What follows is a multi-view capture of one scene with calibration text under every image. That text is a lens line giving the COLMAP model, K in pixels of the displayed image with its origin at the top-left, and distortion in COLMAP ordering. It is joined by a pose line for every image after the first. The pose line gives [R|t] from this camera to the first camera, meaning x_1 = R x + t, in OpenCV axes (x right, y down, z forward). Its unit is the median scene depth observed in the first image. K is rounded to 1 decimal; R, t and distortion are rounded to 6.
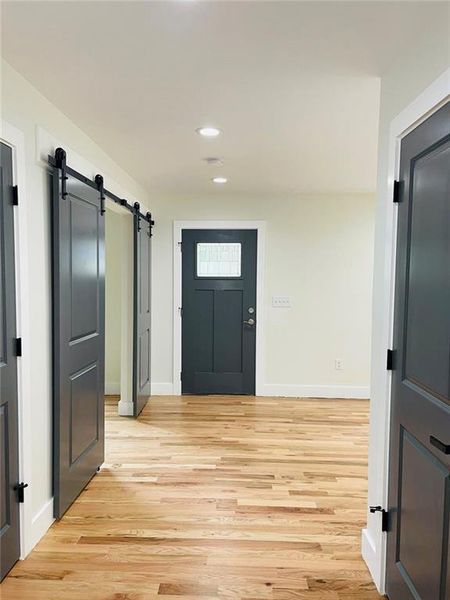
lens RADIAL K [[488.8, 0, 222.1], [0, 488.8, 301.6], [0, 0, 1]] dist [0.041519, 0.004198]
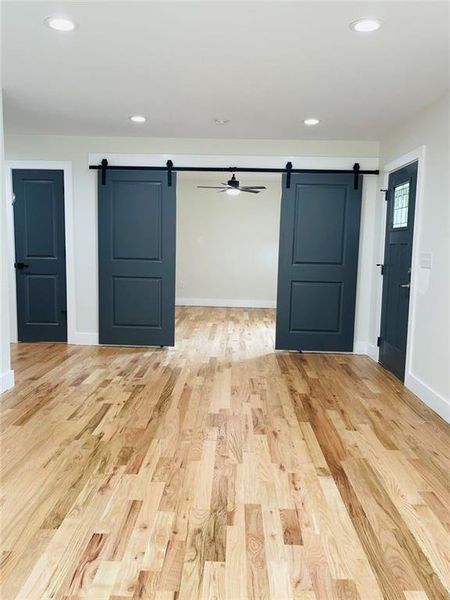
lens RADIAL K [[488.8, 0, 225.2], [0, 488.8, 296.5], [0, 0, 1]] dist [0.041519, 0.004198]
pose [[0.032766, 0.105712, -0.993857, 1.053609], [-0.075052, 0.991843, 0.103023, -0.001171], [0.996641, 0.071215, 0.040433, 0.895820]]
